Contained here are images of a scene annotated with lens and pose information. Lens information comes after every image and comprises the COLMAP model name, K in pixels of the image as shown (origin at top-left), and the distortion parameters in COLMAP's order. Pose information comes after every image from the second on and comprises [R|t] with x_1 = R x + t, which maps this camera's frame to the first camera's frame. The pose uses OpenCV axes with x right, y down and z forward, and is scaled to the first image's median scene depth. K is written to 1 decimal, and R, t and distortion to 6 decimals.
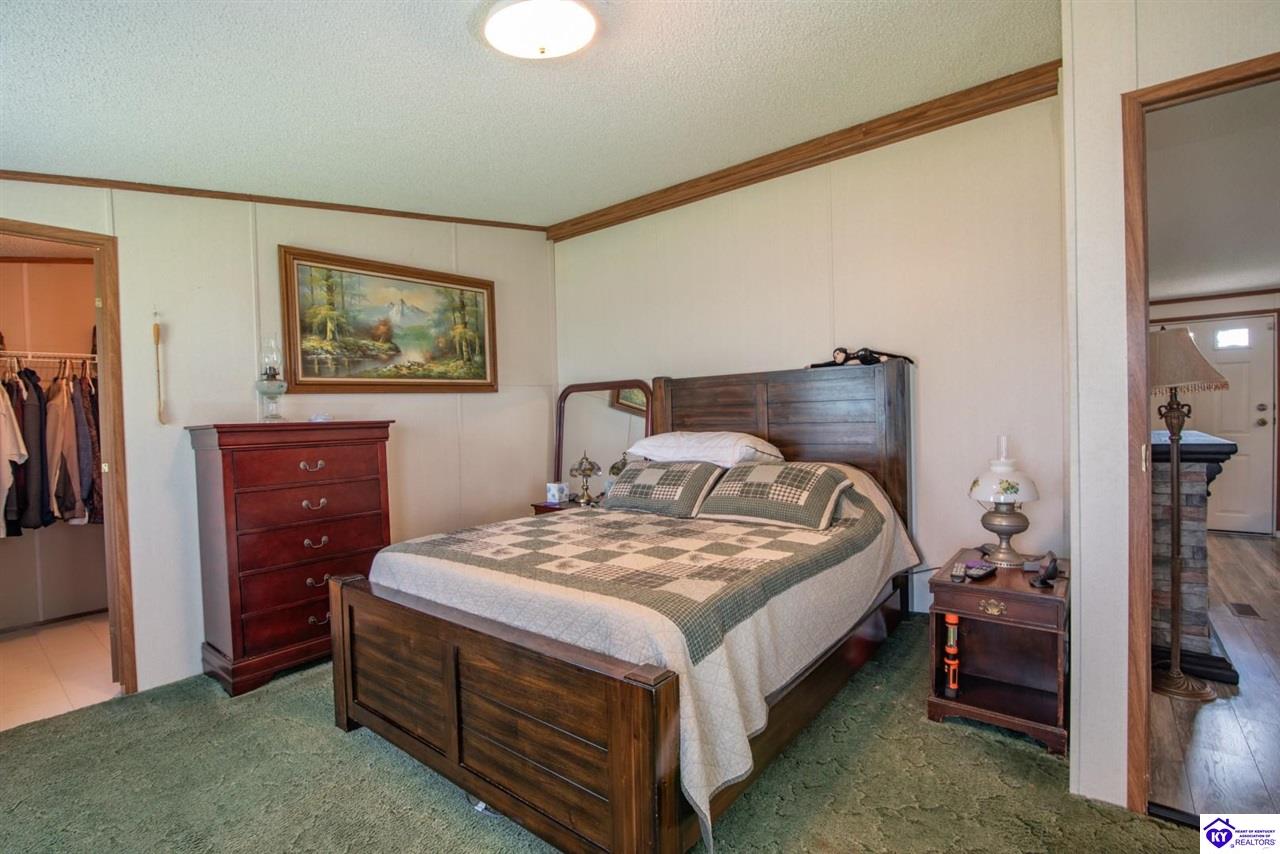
lens RADIAL K [[584.6, 0, 636.1], [0, 584.6, 430.5], [0, 0, 1]] dist [-0.022115, 0.000670]
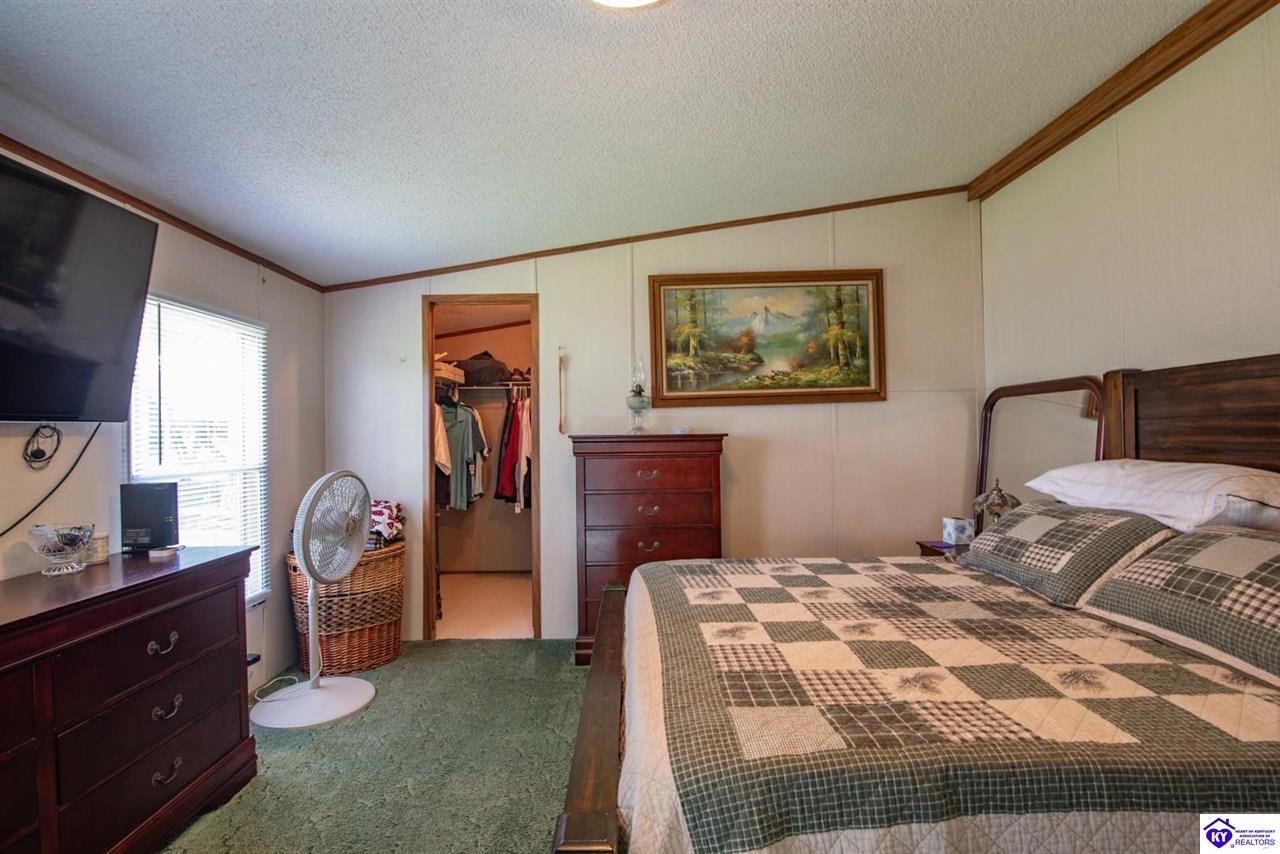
lens RADIAL K [[584.6, 0, 636.1], [0, 584.6, 430.5], [0, 0, 1]] dist [-0.022115, 0.000670]
pose [[0.630975, 0.012725, -0.775699, 0.225801], [-0.023498, 0.999720, -0.002714, -0.015184], [0.775447, 0.019940, 0.631097, 0.247296]]
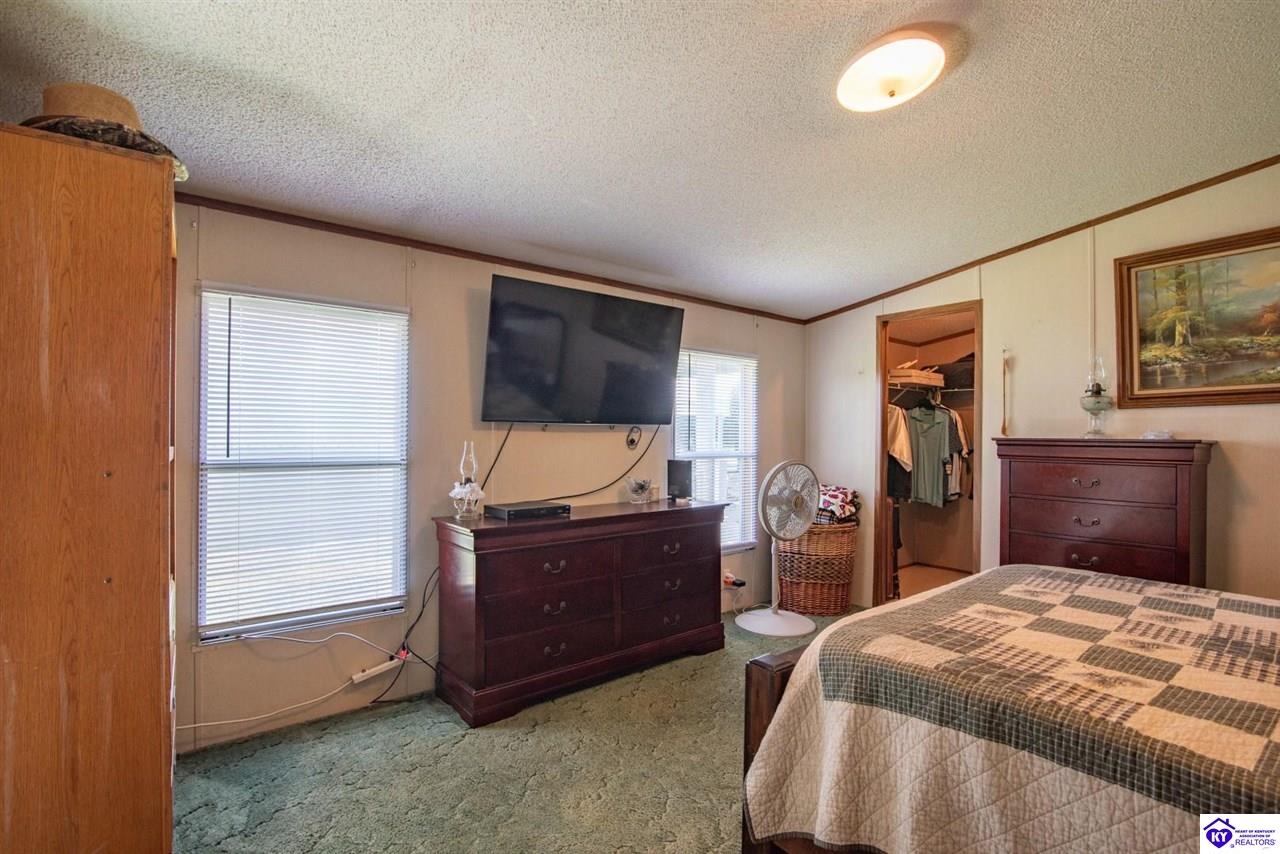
lens RADIAL K [[584.6, 0, 636.1], [0, 584.6, 430.5], [0, 0, 1]] dist [-0.022115, 0.000670]
pose [[-0.226370, 0.016256, -0.973906, 0.482498], [-0.027164, 0.999366, 0.022995, -0.025111], [0.973663, 0.031660, -0.225785, 0.393107]]
